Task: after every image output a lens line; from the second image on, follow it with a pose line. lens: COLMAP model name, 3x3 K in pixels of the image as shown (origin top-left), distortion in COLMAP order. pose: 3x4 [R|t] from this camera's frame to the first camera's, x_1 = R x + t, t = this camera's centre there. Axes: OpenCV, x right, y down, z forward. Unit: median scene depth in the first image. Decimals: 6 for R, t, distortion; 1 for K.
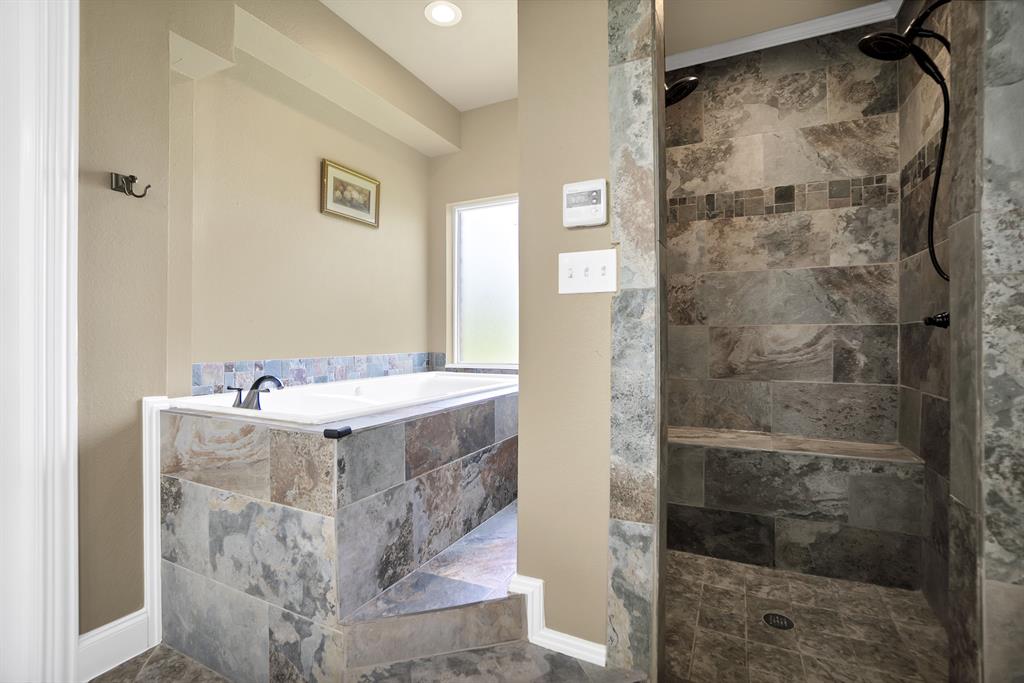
lens RADIAL K [[465.8, 0, 526.2], [0, 465.8, 342.3], [0, 0, 1]] dist [-0.047891, 0.013831]
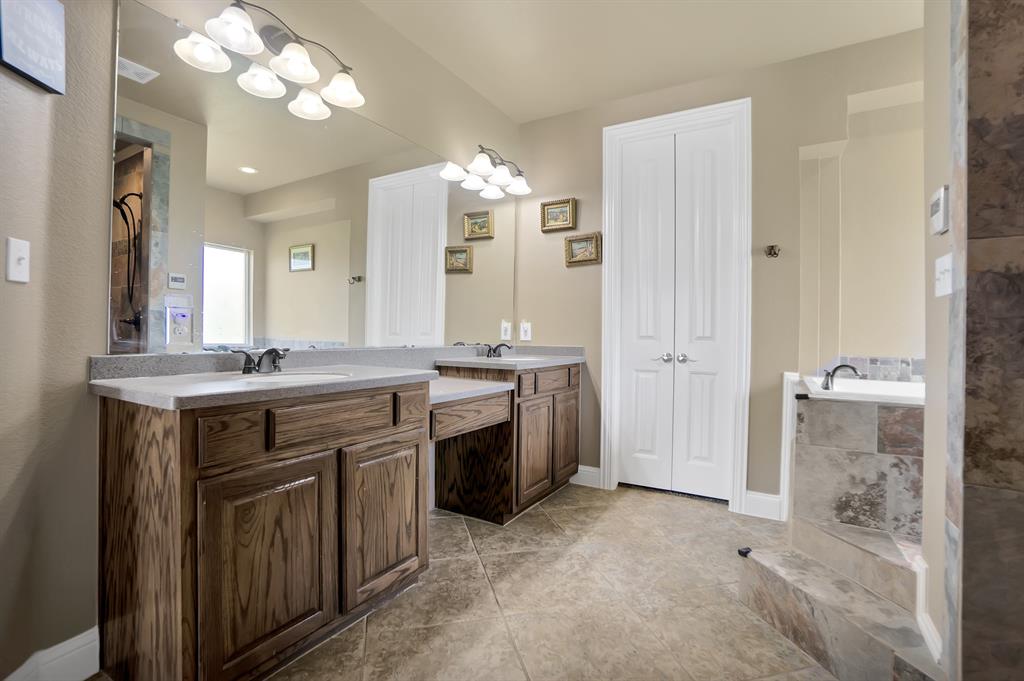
lens RADIAL K [[465.8, 0, 505.1], [0, 465.8, 333.5], [0, 0, 1]] dist [-0.047891, 0.013831]
pose [[-0.069450, -0.001919, -0.997584, 1.094290], [-0.022794, 0.999740, -0.000336, 0.002693], [0.997325, 0.022715, -0.069476, 0.082793]]
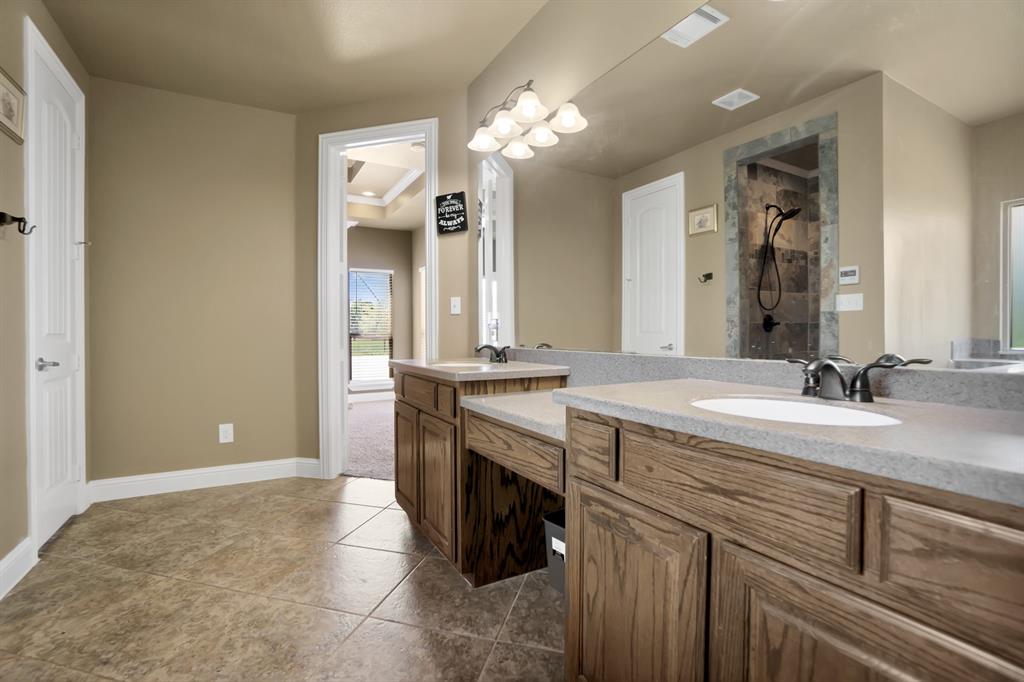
lens RADIAL K [[465.8, 0, 508.0], [0, 465.8, 343.6], [0, 0, 1]] dist [-0.047891, 0.013831]
pose [[-0.832757, -0.006168, 0.553605, -1.113711], [0.009581, 0.999628, 0.025549, 0.007542], [-0.553556, 0.026580, -0.832387, 0.796291]]
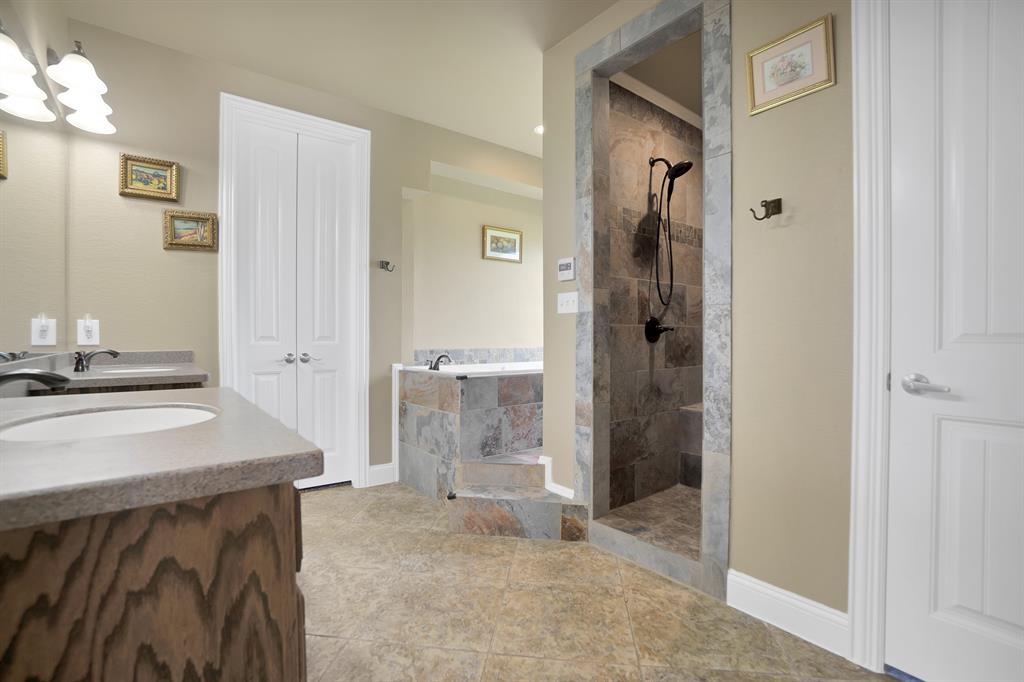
lens RADIAL K [[465.8, 0, 519.9], [0, 465.8, 344.8], [0, 0, 1]] dist [-0.047891, 0.013831]
pose [[0.902630, 0.008032, -0.430343, 0.737624], [-0.004736, 0.999951, 0.008730, 0.013051], [0.430392, -0.005842, 0.902623, -0.828410]]
